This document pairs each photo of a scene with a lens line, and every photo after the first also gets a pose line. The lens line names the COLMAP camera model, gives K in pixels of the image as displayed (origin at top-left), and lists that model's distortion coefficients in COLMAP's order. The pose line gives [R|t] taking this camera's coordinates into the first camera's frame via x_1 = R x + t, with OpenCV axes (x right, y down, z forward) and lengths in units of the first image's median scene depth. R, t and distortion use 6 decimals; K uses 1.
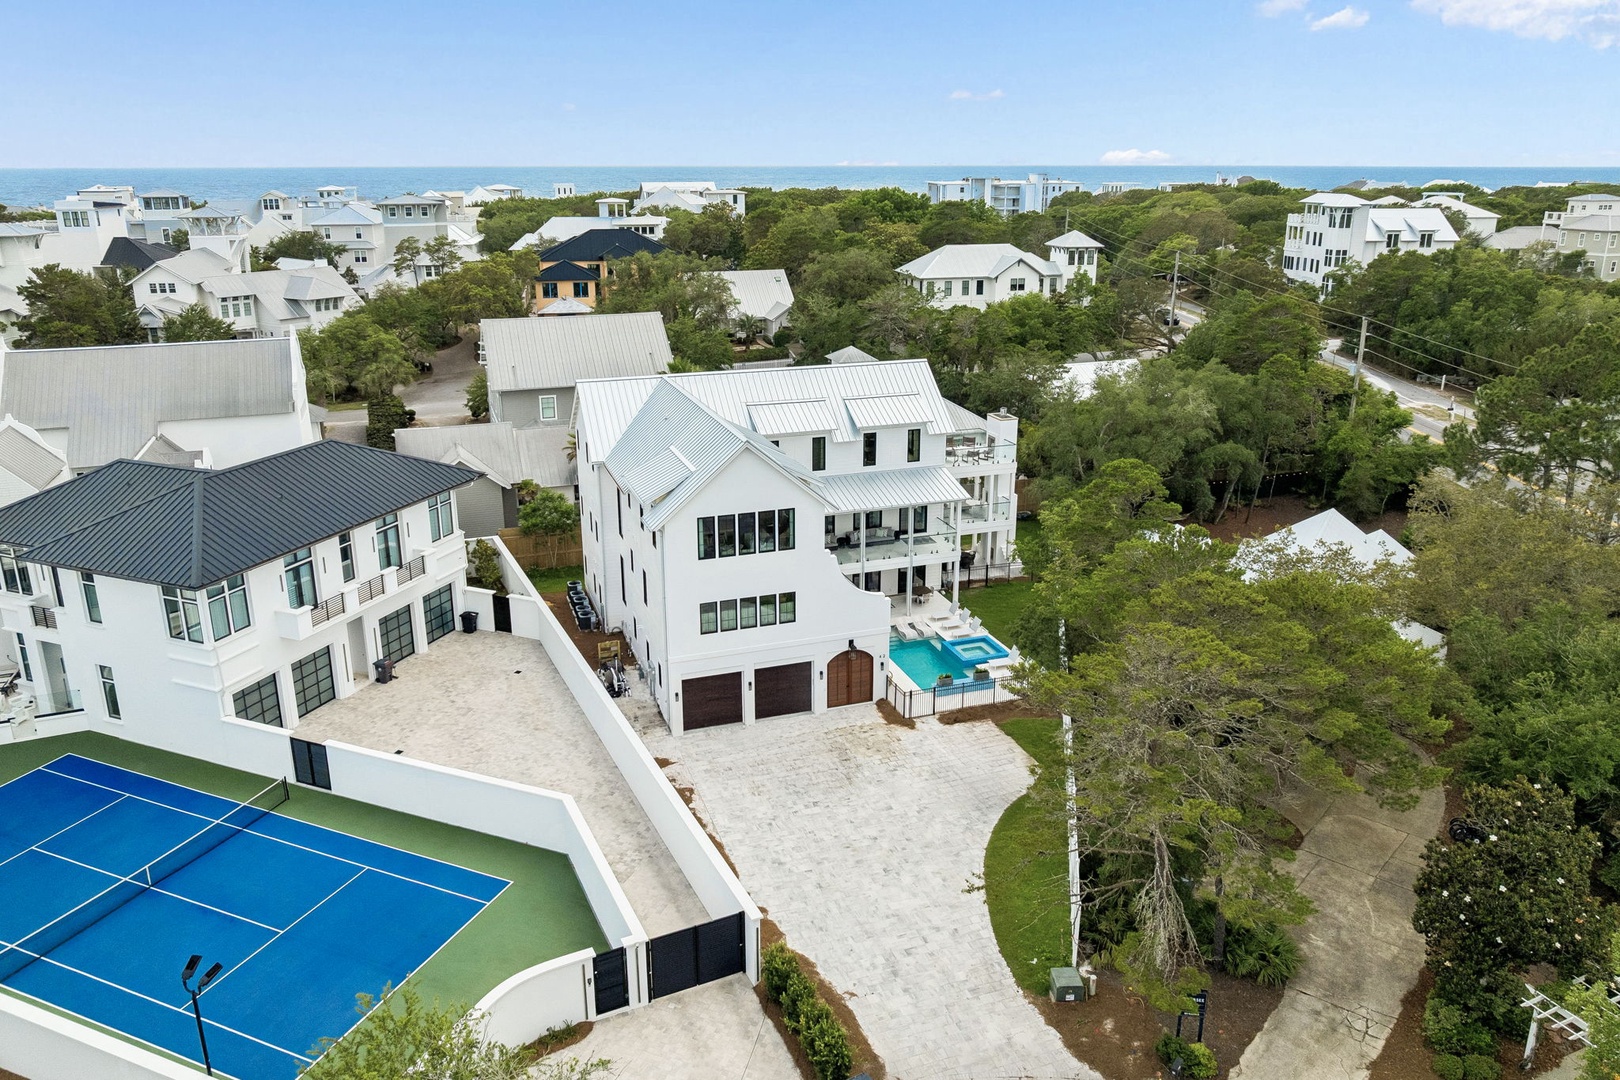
lens RADIAL K [[1130.2, 0, 806.9], [0, 1130.2, 538.9], [0, 0, 1]] dist [-0.030616, -0.004853]
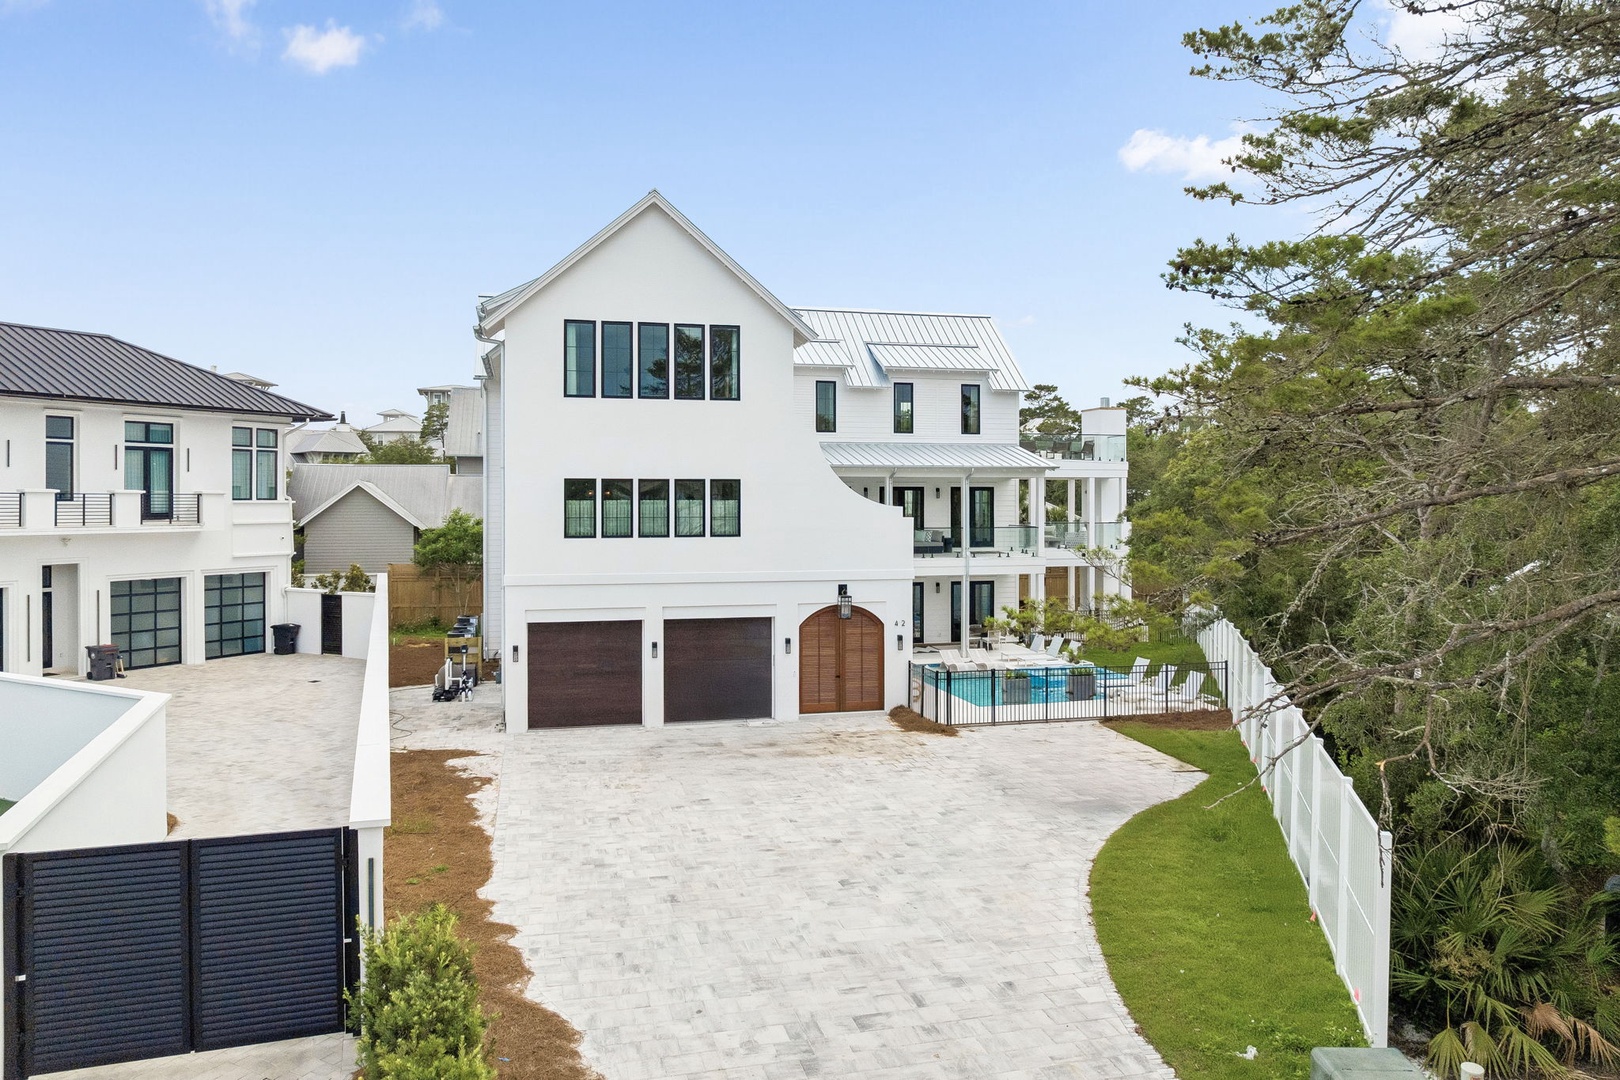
lens RADIAL K [[1130.2, 0, 807.5], [0, 1130.2, 538.7], [0, 0, 1]] dist [-0.030616, -0.004853]
pose [[0.995504, 0.001790, -0.094700, 0.074981], [-0.029845, 0.954817, -0.295693, 0.234097], [0.089892, 0.297190, 0.950578, 0.451567]]
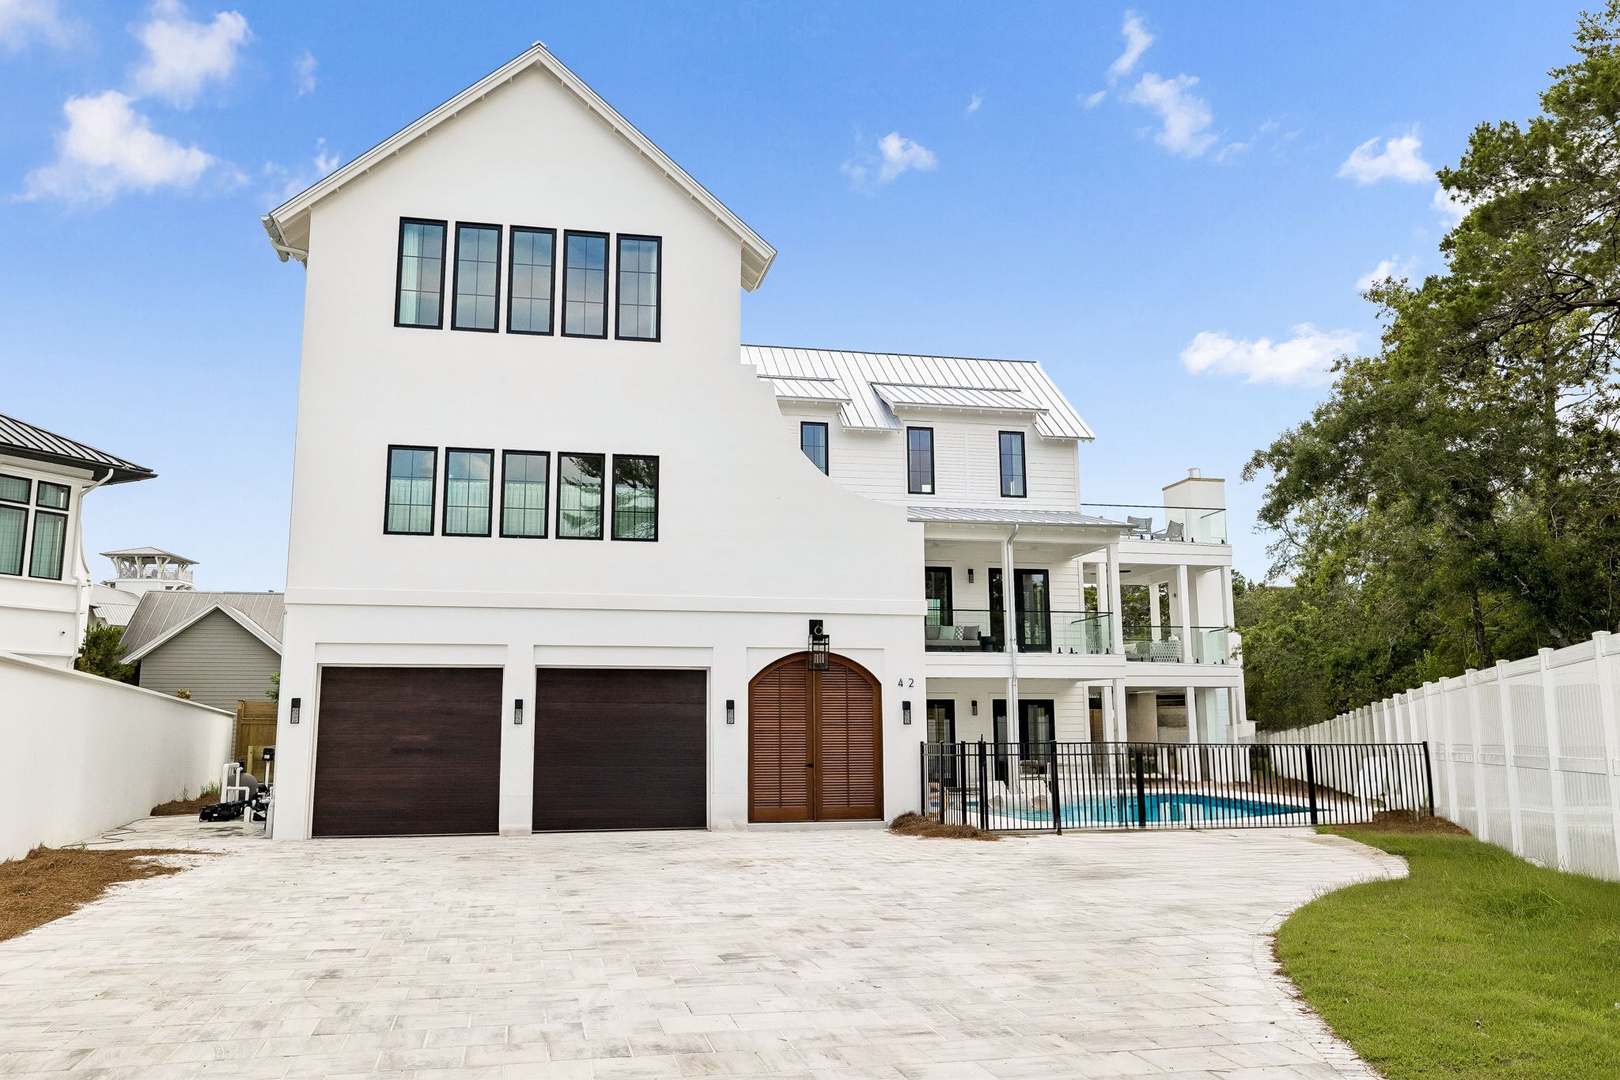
lens RADIAL K [[1285.6, 0, 797.6], [0, 1285.6, 546.2], [0, 0, 1]] dist [-0.000633, 0.005589]
pose [[0.991931, -0.023580, -0.124567, 0.085748], [-0.037472, 0.884122, -0.465752, 0.262479], [0.121115, 0.466661, 0.876104, 0.616215]]
